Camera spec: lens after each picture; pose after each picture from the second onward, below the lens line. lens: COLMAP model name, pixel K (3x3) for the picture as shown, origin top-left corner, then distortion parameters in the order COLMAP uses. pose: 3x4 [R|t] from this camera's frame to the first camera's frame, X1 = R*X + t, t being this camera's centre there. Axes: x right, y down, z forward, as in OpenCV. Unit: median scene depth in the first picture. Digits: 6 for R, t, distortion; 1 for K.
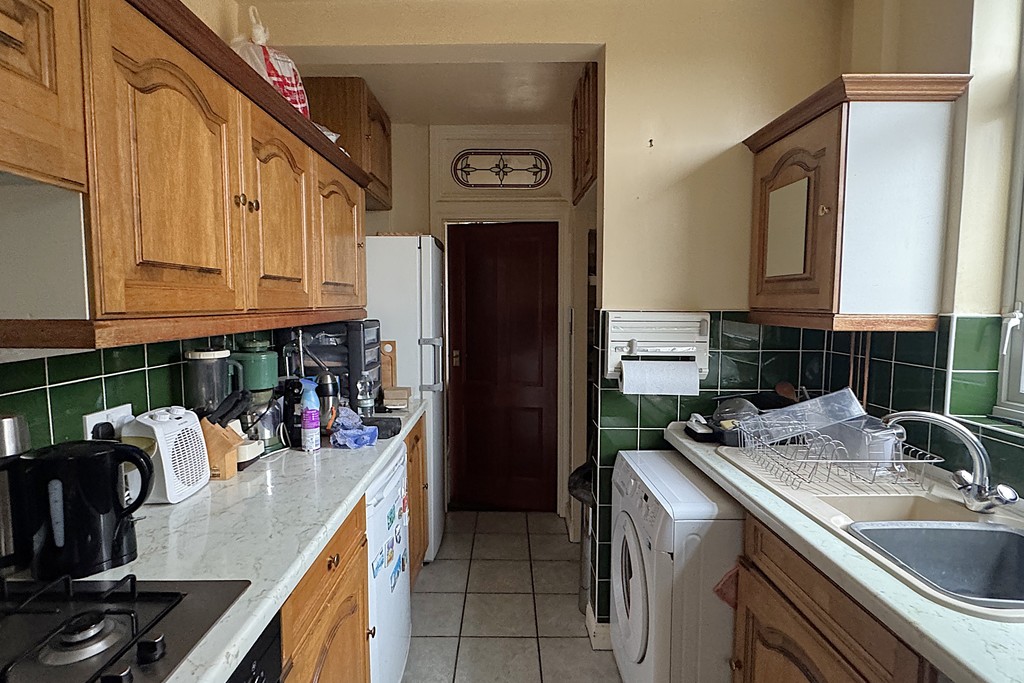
lens RADIAL K [[520.3, 0, 509.9], [0, 520.3, 343.4], [0, 0, 1]] dist [0.005068, 0.000481]
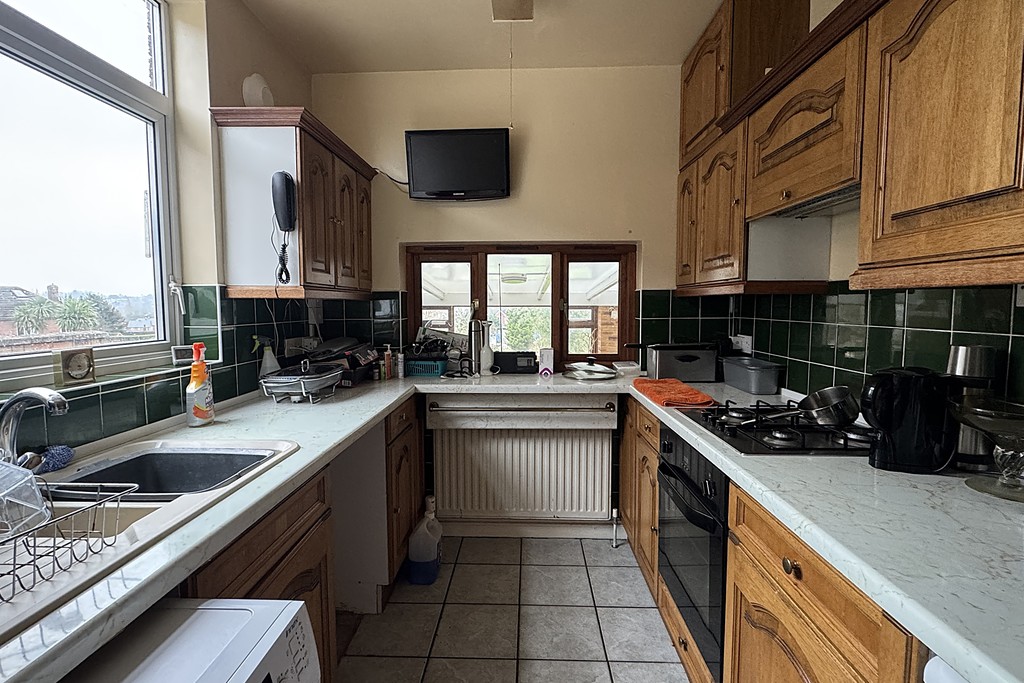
lens RADIAL K [[520.3, 0, 508.5], [0, 520.3, 340.6], [0, 0, 1]] dist [0.005068, 0.000481]
pose [[-0.998775, -0.002976, 0.049386, 0.076534], [0.004387, 0.988928, 0.148331, -0.062247], [-0.049281, 0.148366, -0.987704, 2.268926]]
